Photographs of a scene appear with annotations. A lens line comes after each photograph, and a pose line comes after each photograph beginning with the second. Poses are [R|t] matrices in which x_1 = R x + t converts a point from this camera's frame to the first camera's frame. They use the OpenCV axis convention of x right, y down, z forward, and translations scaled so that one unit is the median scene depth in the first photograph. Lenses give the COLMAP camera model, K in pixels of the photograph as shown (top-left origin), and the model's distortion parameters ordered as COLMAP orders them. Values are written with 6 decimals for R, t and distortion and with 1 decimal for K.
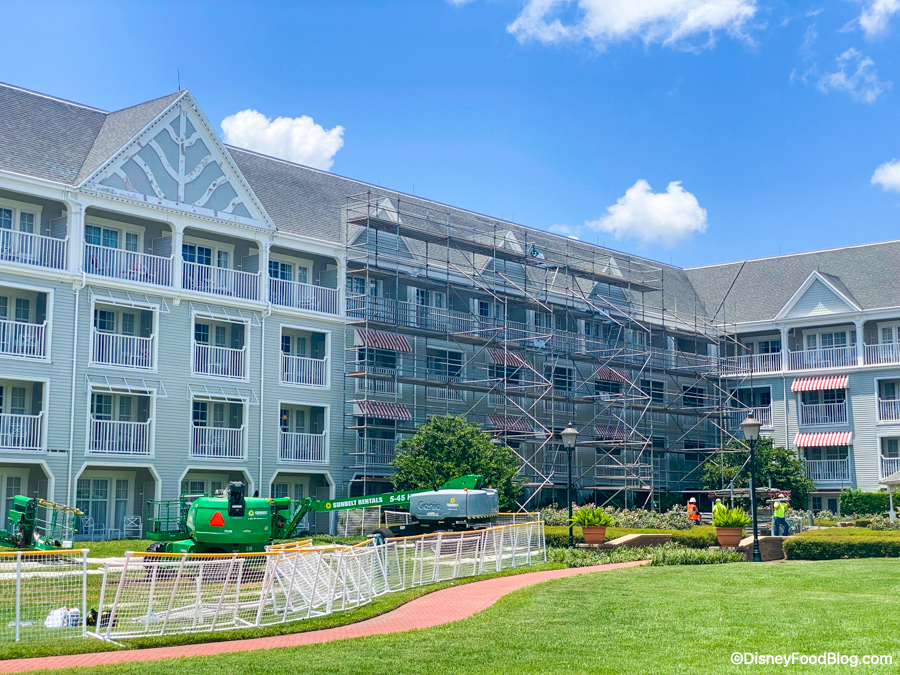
lens RADIAL K [[1327.5, 0, 450.0], [0, 1327.5, 337.5], [0, 0, 1]] dist [0.010495, 0.668412]
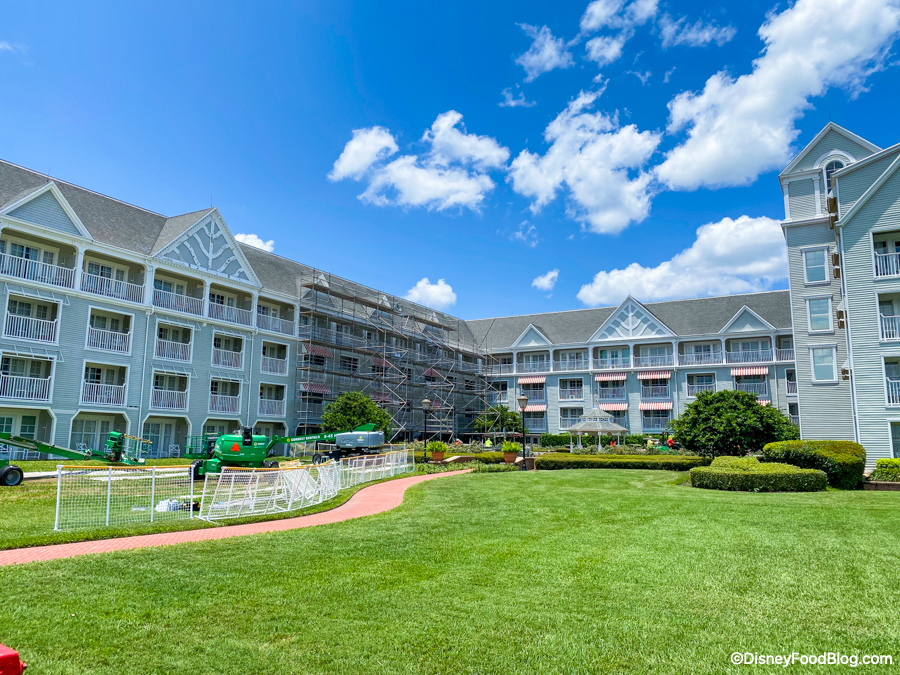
lens RADIAL K [[669.8, 0, 450.0], [0, 669.8, 337.5], [0, 0, 1]] dist [0.037252, -0.004481]
pose [[0.981539, 0.038444, 0.187358, -0.047119], [-0.033503, 0.999004, -0.029466, 0.005790], [-0.188304, 0.022645, 0.981850, 0.046491]]
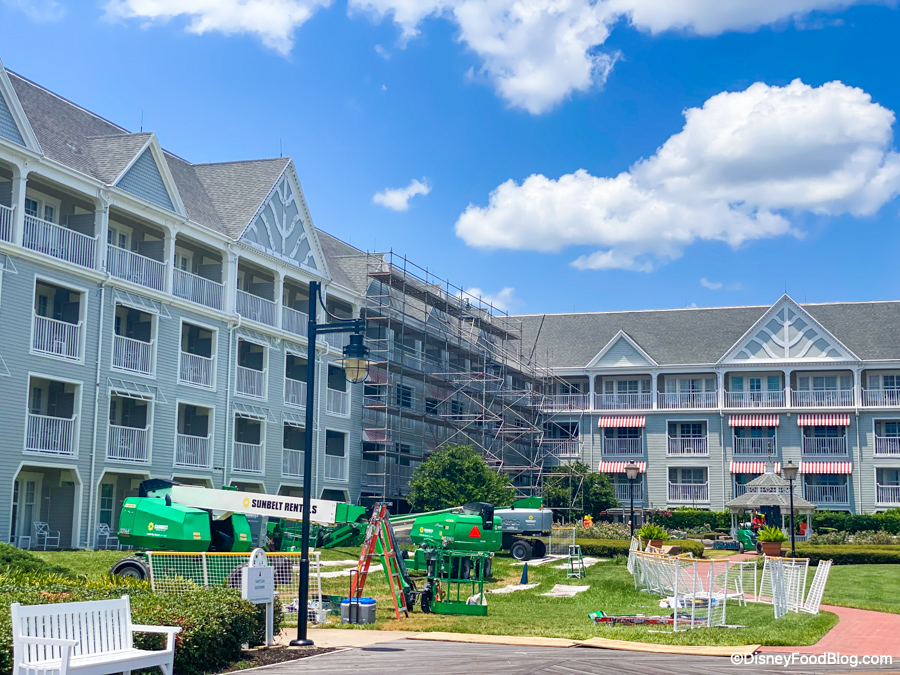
lens RADIAL K [[1327.5, 0, 450.0], [0, 1327.5, 337.5], [0, 0, 1]] dist [0.010495, 0.668412]
pose [[0.928219, 0.064610, 0.366382, -0.449796], [-0.062868, 0.997882, -0.016698, -0.017987], [-0.366684, -0.007534, 0.930315, -0.117885]]
